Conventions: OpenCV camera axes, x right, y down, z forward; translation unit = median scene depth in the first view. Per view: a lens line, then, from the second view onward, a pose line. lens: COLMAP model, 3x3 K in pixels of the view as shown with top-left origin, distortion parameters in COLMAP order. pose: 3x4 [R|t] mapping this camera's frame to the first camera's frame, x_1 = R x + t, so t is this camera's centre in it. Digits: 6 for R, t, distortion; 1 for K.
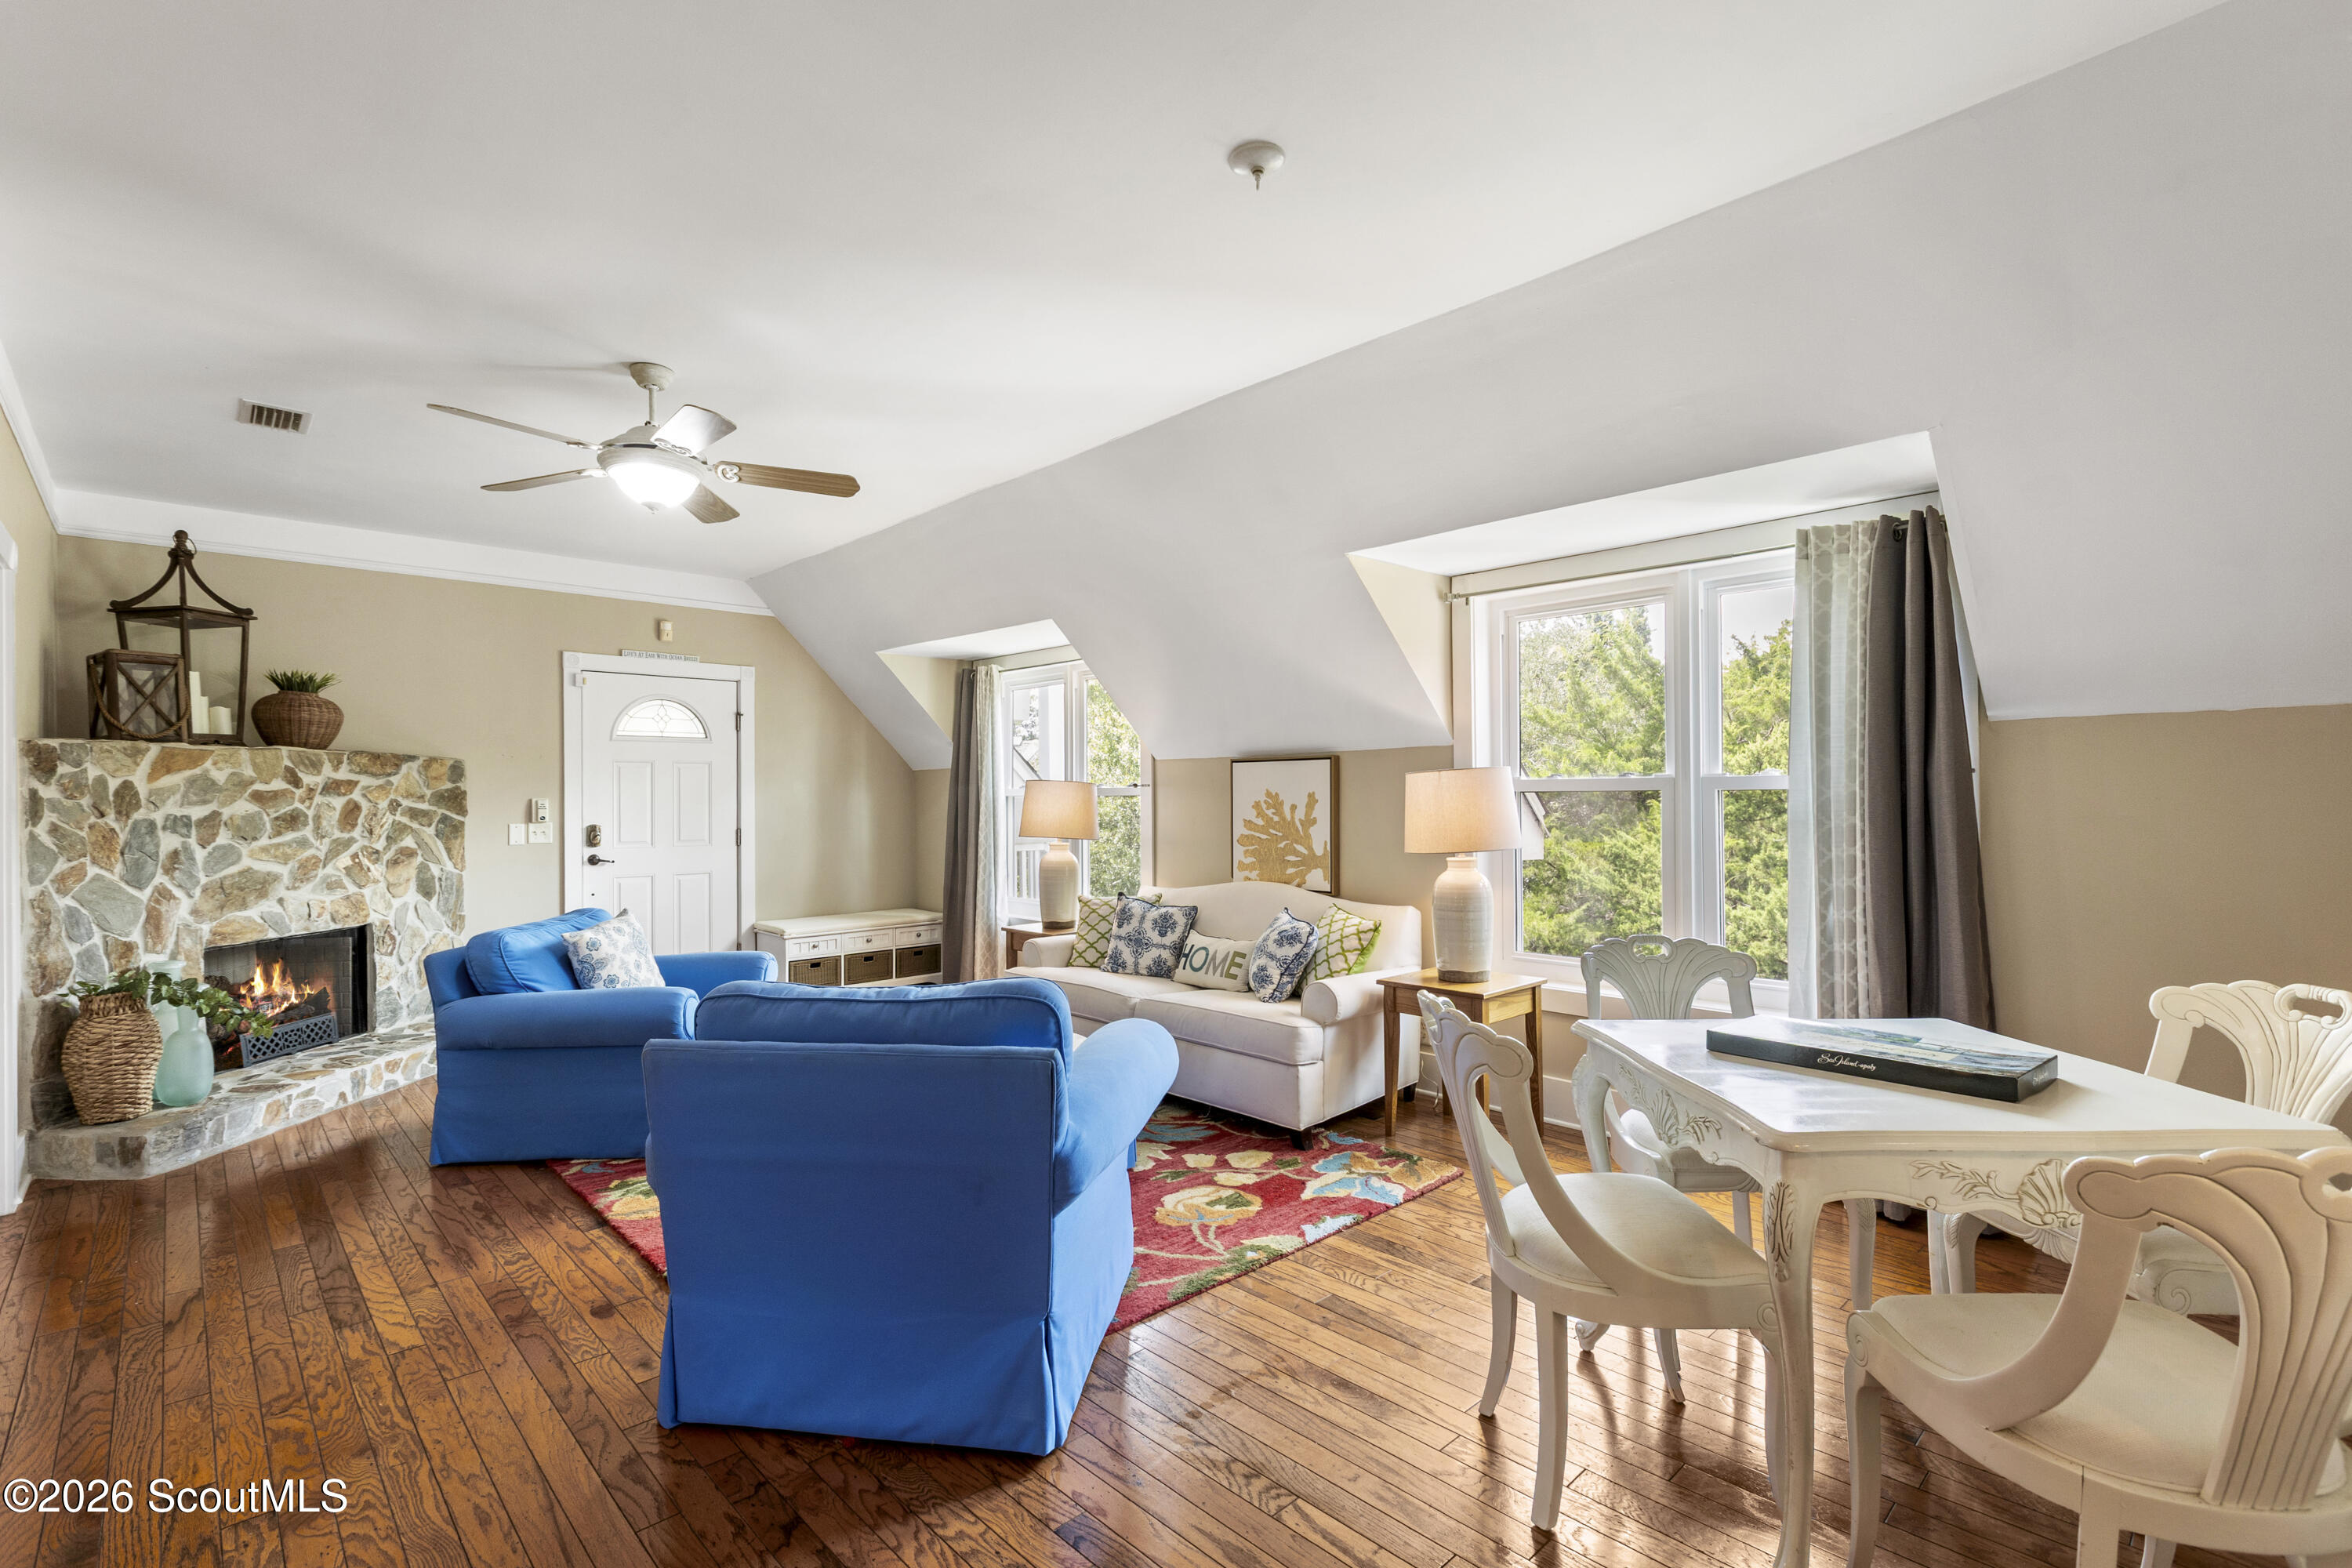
lens RADIAL K [[1045.9, 0, 1180.9], [0, 1045.9, 802.8], [0, 0, 1]] dist [-0.001533, -0.000176]
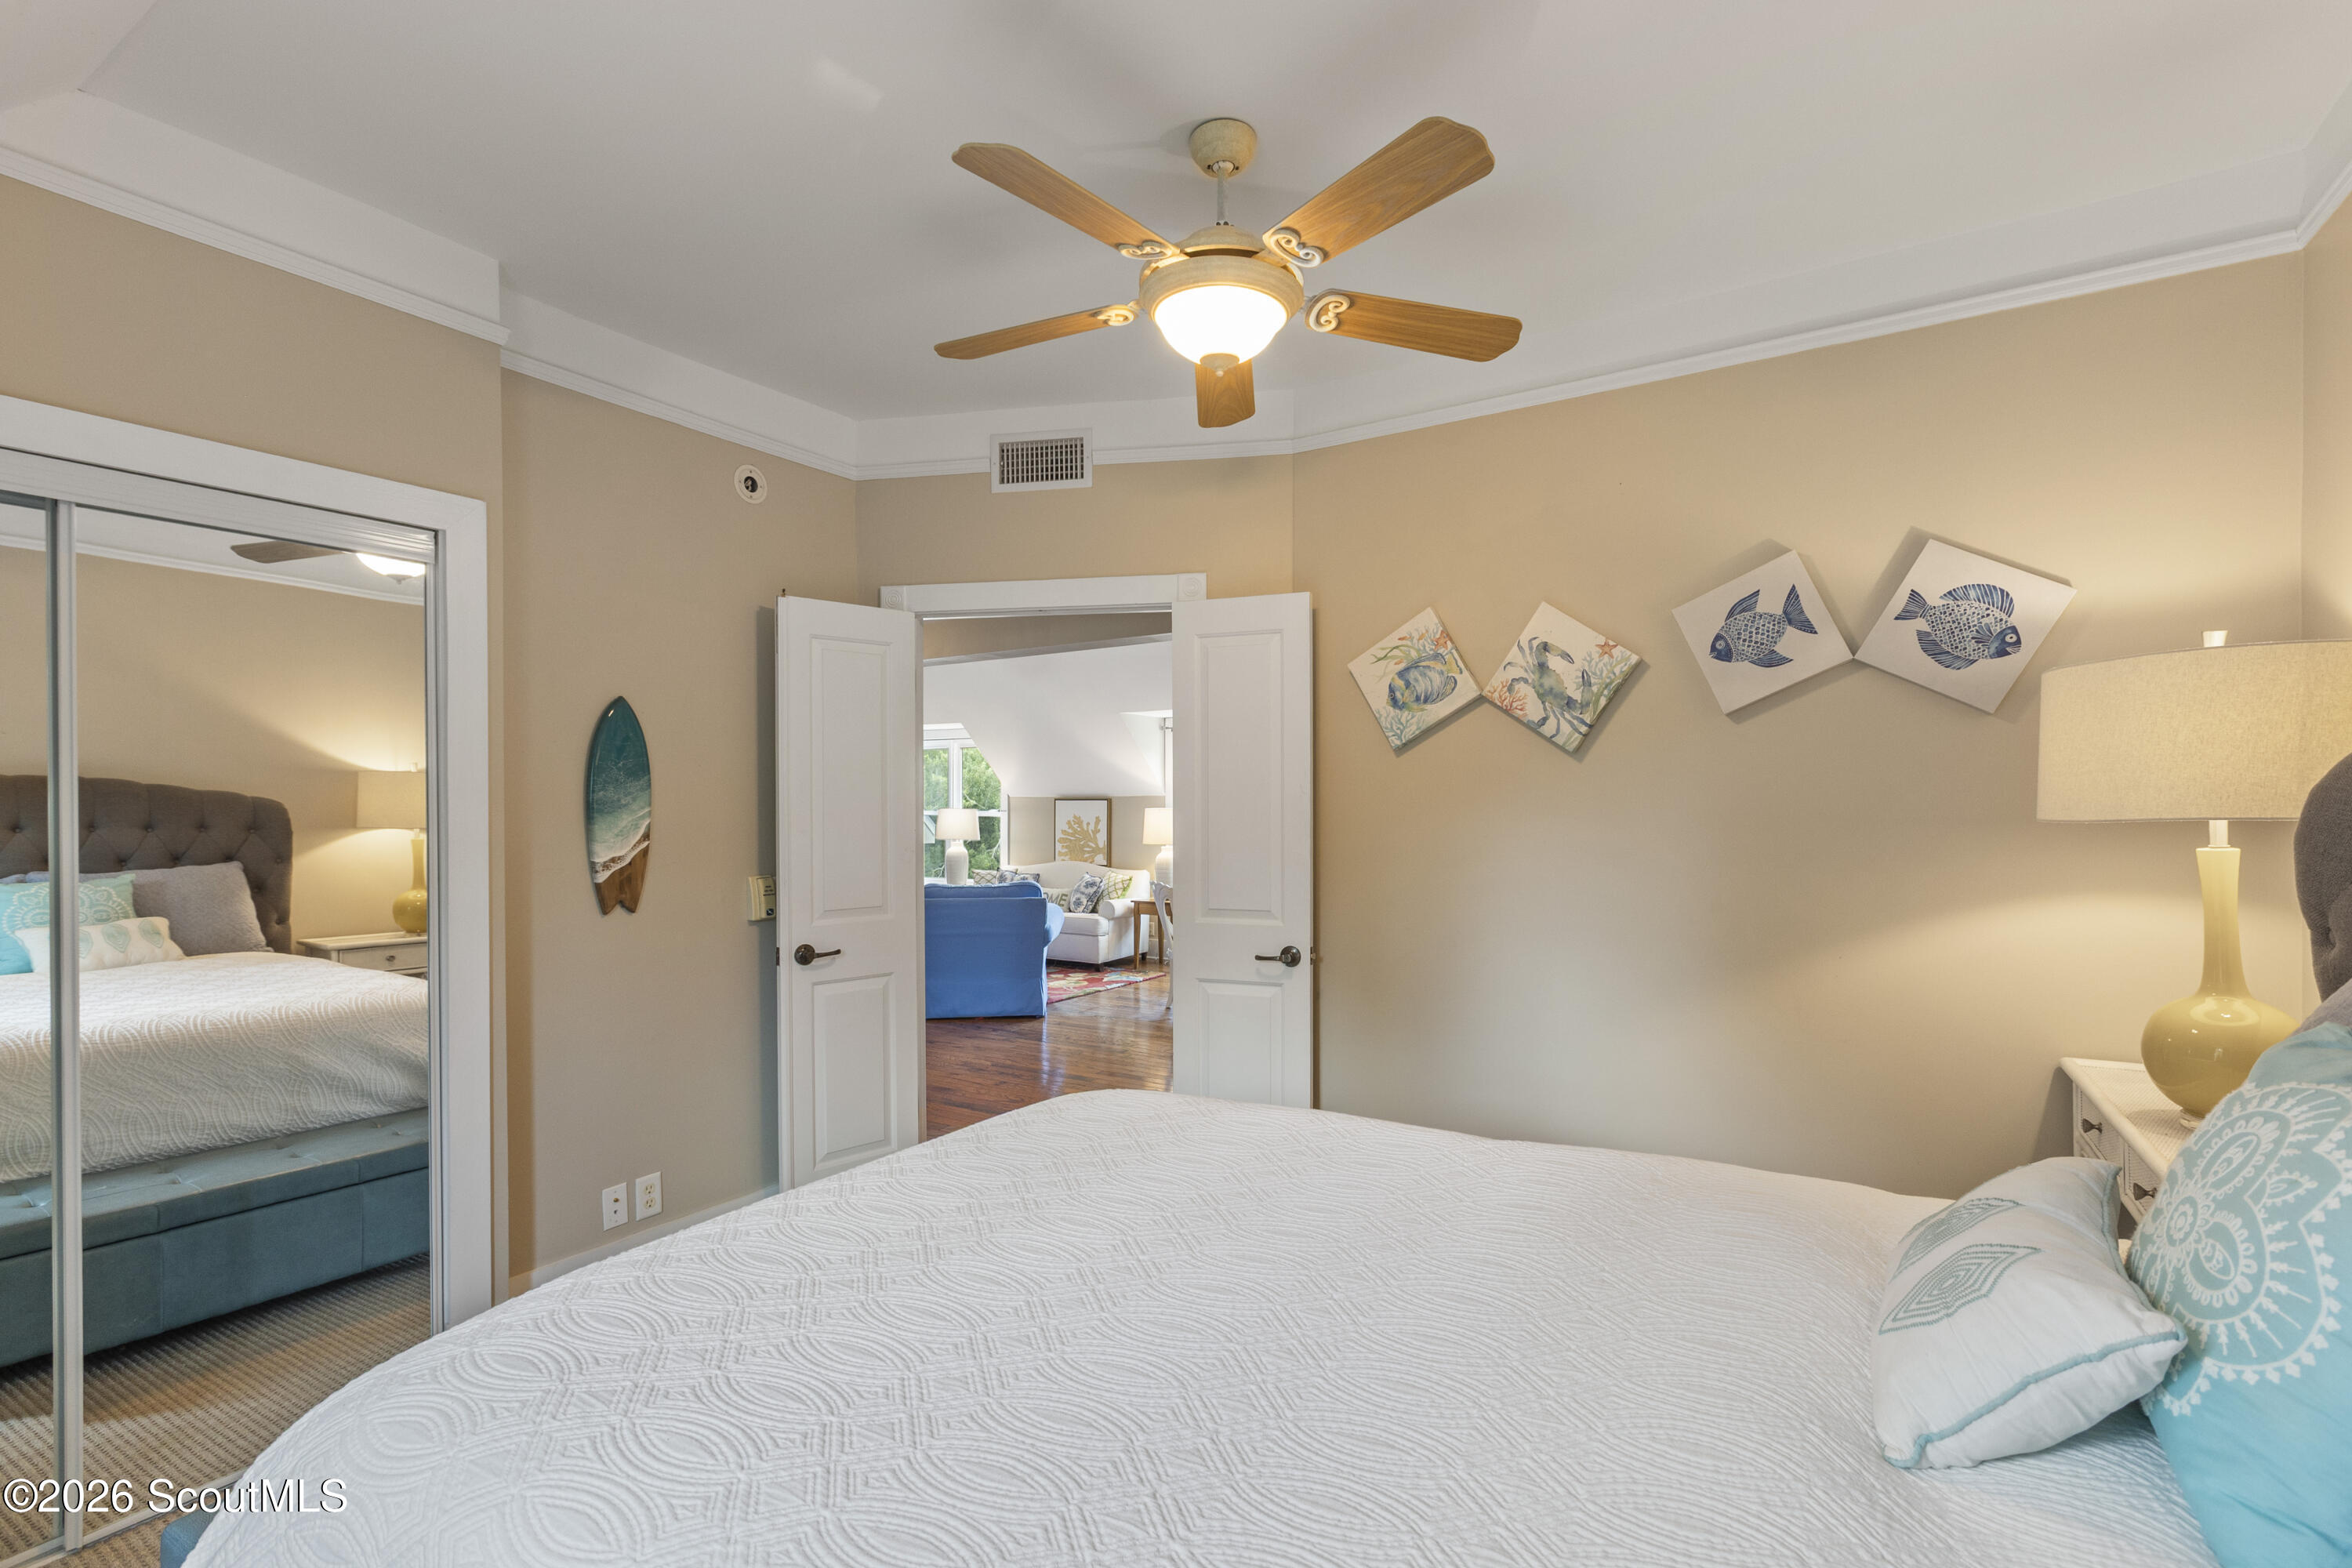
lens RADIAL K [[1074.0, 0, 1176.0], [0, 1074.0, 784.0], [0, 0, 1]] dist [-0.000084, 0.000172]
pose [[0.967844, 0.012226, 0.251254, -0.286985], [-0.005597, 0.999618, -0.027081, -0.019758], [-0.251489, 0.024804, 0.967542, -1.203663]]
